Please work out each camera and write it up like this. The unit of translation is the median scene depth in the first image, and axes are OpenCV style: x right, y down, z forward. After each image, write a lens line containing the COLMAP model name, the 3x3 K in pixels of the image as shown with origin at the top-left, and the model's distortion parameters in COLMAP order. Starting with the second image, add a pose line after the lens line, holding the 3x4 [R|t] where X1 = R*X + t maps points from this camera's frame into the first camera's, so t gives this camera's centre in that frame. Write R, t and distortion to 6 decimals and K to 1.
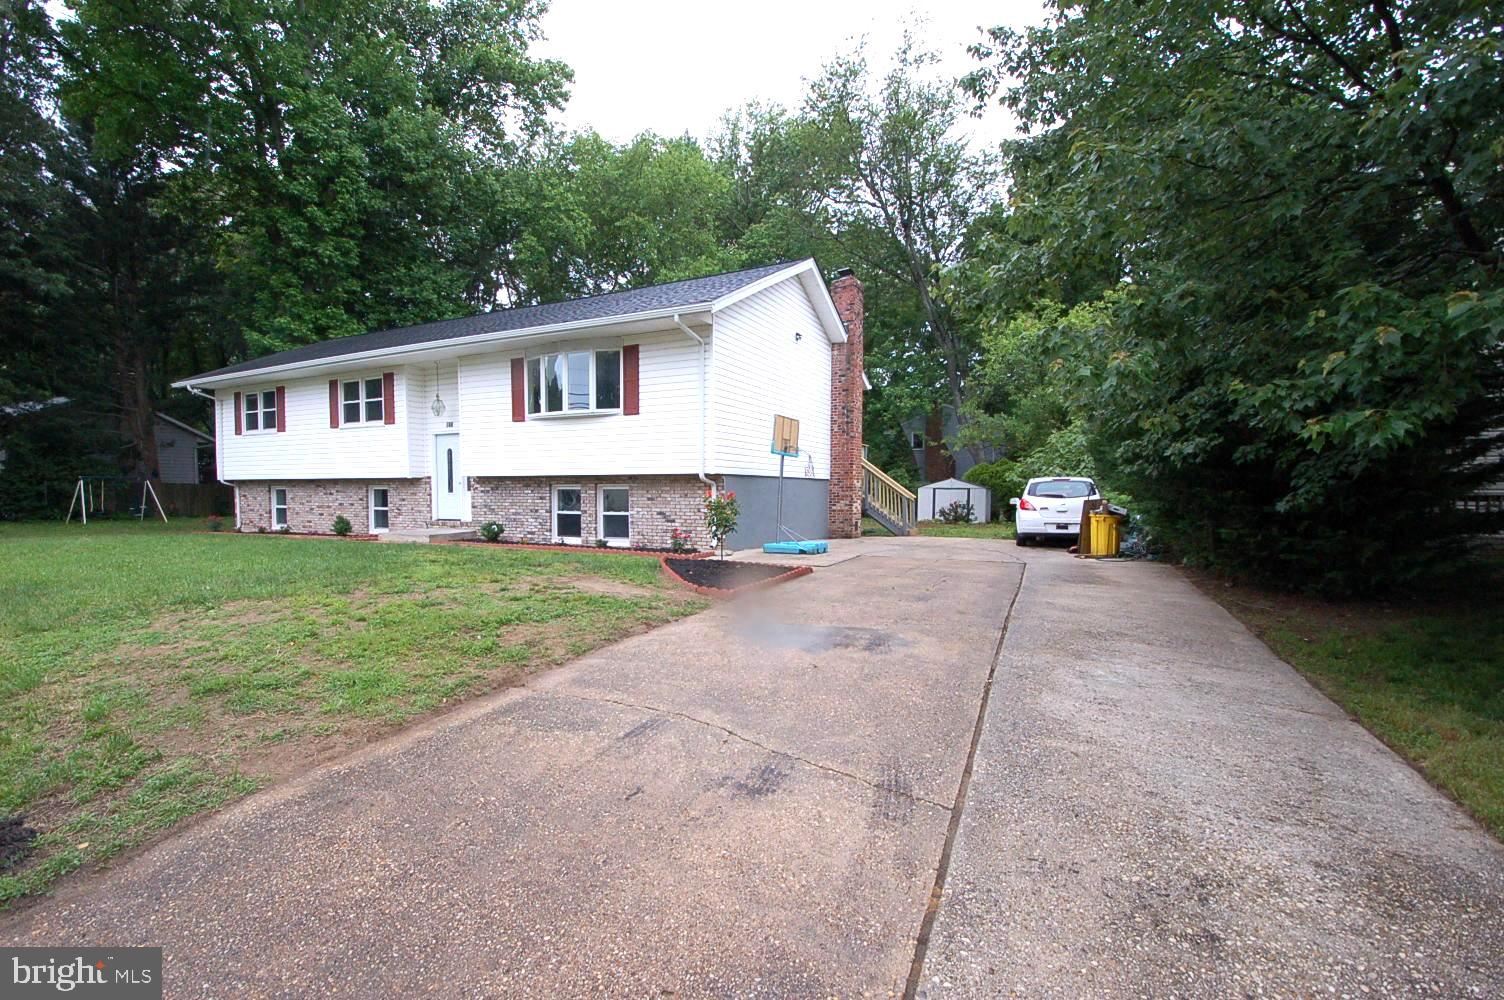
lens RADIAL K [[668.2, 0, 743.5], [0, 668.2, 525.4], [0, 0, 1]] dist [0.002842, -0.020214]
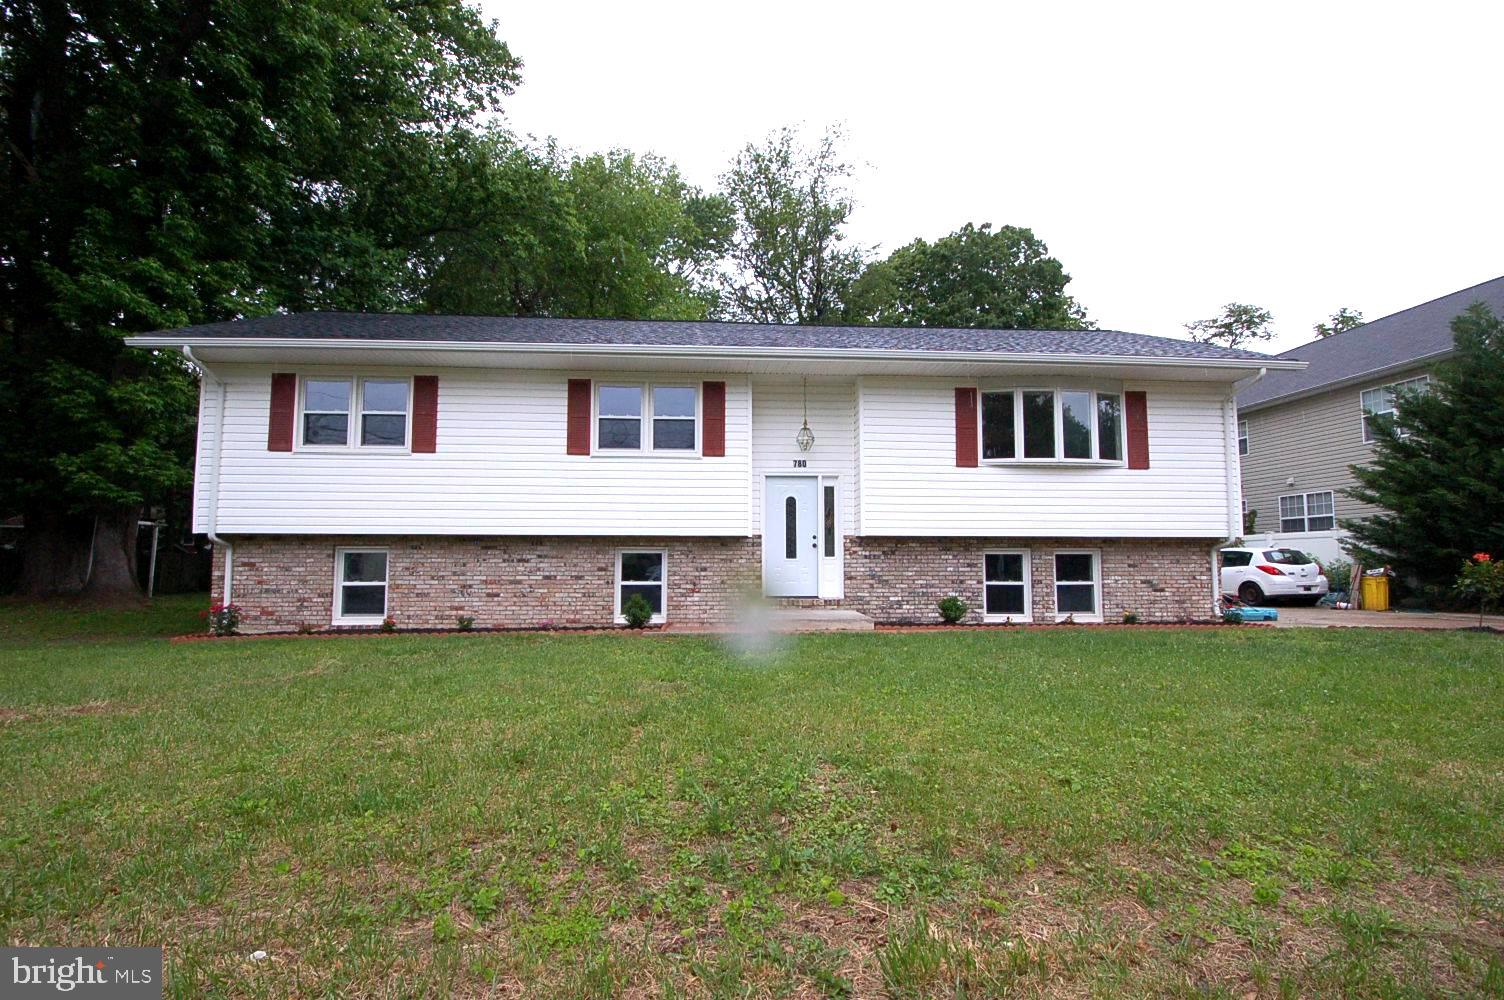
lens RADIAL K [[669.7, 0, 746.7], [0, 669.7, 511.3], [0, 0, 1]] dist [0.002561, -0.000204]
pose [[0.861334, 0.033205, 0.506953, -0.852790], [0.025377, 0.993804, -0.108210, -0.023402], [-0.507405, 0.106070, 0.855155, 0.419032]]
